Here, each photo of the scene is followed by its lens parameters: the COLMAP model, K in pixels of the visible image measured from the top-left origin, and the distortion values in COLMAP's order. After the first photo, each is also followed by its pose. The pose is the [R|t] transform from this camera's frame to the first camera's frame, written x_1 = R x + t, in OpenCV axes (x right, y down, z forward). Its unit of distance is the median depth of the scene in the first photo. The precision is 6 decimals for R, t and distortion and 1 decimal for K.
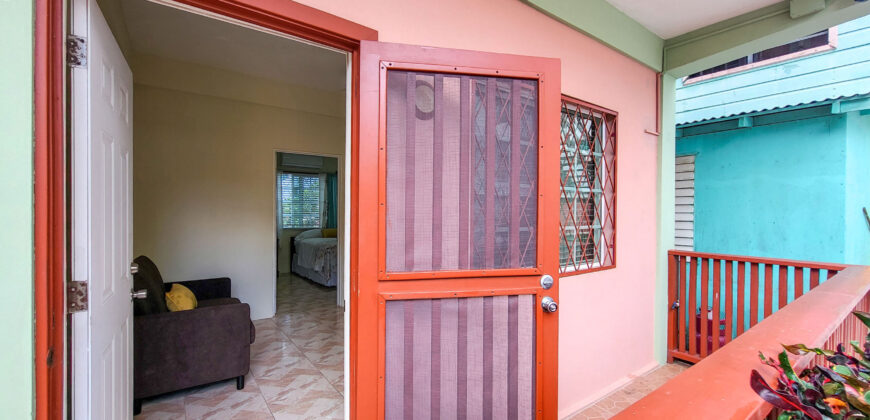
lens RADIAL K [[362.7, 0, 433.6], [0, 362.7, 209.8], [0, 0, 1]] dist [0.002377, -0.000113]
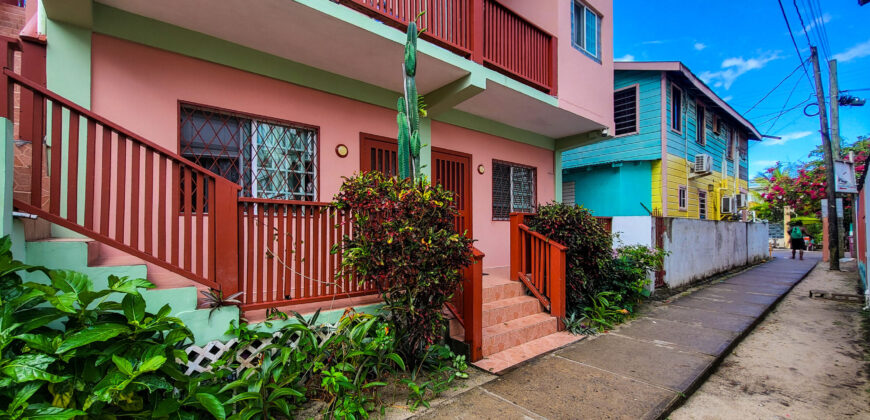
lens RADIAL K [[362.7, 0, 434.3], [0, 362.7, 216.5], [0, 0, 1]] dist [0.002377, -0.000113]
pose [[0.997121, -0.007453, 0.075464, -0.487091], [0.009898, 0.999436, -0.032086, 0.190886], [-0.075182, 0.032741, 0.996632, -1.672512]]
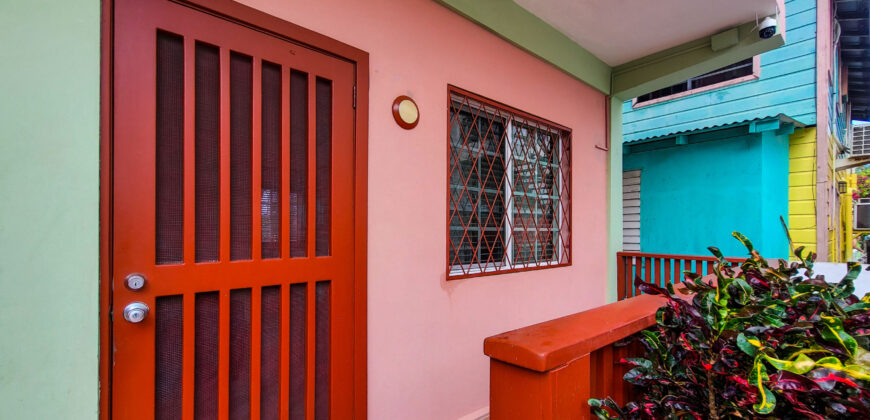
lens RADIAL K [[362.7, 0, 426.0], [0, 362.7, 230.1], [0, 0, 1]] dist [0.002377, -0.000113]
pose [[0.997747, -0.007494, 0.066663, -0.027105], [0.007973, 0.999944, -0.006914, 0.049675], [-0.066607, 0.007430, 0.997752, -0.099003]]
